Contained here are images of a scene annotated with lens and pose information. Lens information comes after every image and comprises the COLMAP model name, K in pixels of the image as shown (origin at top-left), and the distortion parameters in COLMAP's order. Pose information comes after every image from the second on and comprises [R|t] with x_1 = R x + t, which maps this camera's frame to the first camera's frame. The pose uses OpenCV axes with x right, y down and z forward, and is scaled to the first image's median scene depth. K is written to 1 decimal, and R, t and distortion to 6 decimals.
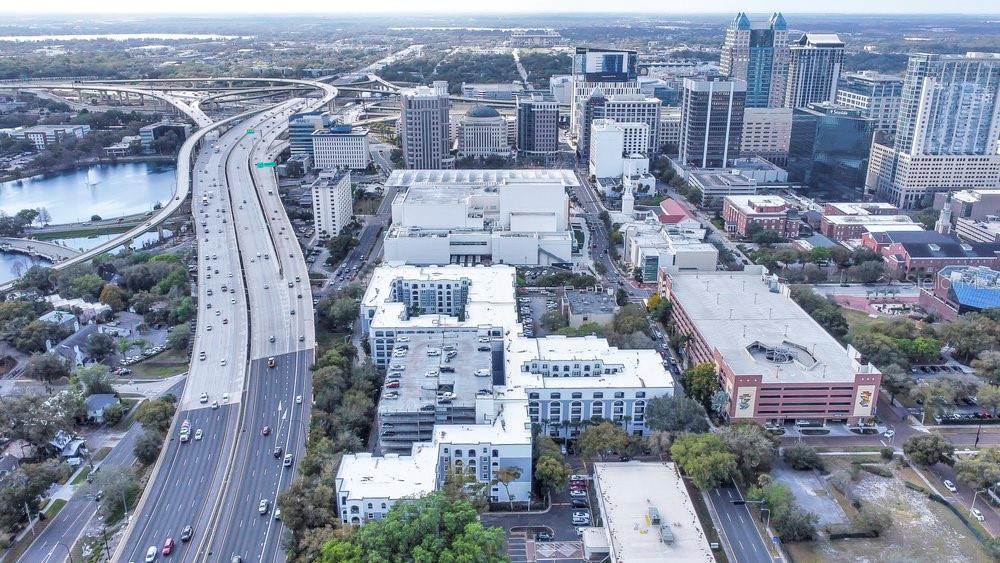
lens RADIAL K [[767.8, 0, 500.0], [0, 767.8, 281.5], [0, 0, 1]] dist [0.002221, 0.002165]
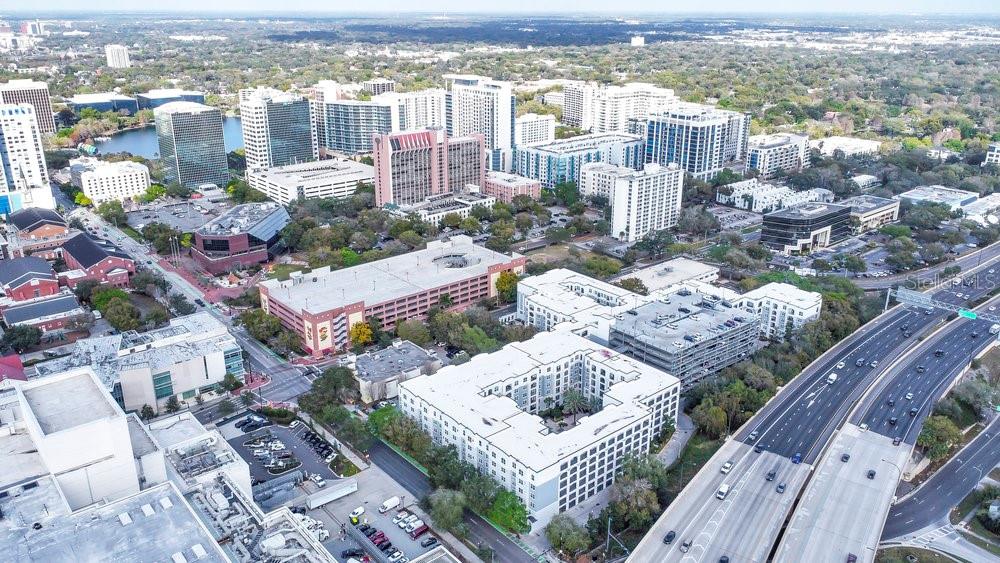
lens RADIAL K [[767.8, 0, 500.0], [0, 767.8, 281.5], [0, 0, 1]] dist [0.002221, 0.002165]
pose [[-0.637191, -0.258032, 0.726228, -0.558985], [0.261624, 0.813919, 0.518738, -0.460765], [-0.724941, 0.520534, -0.451114, 1.302458]]
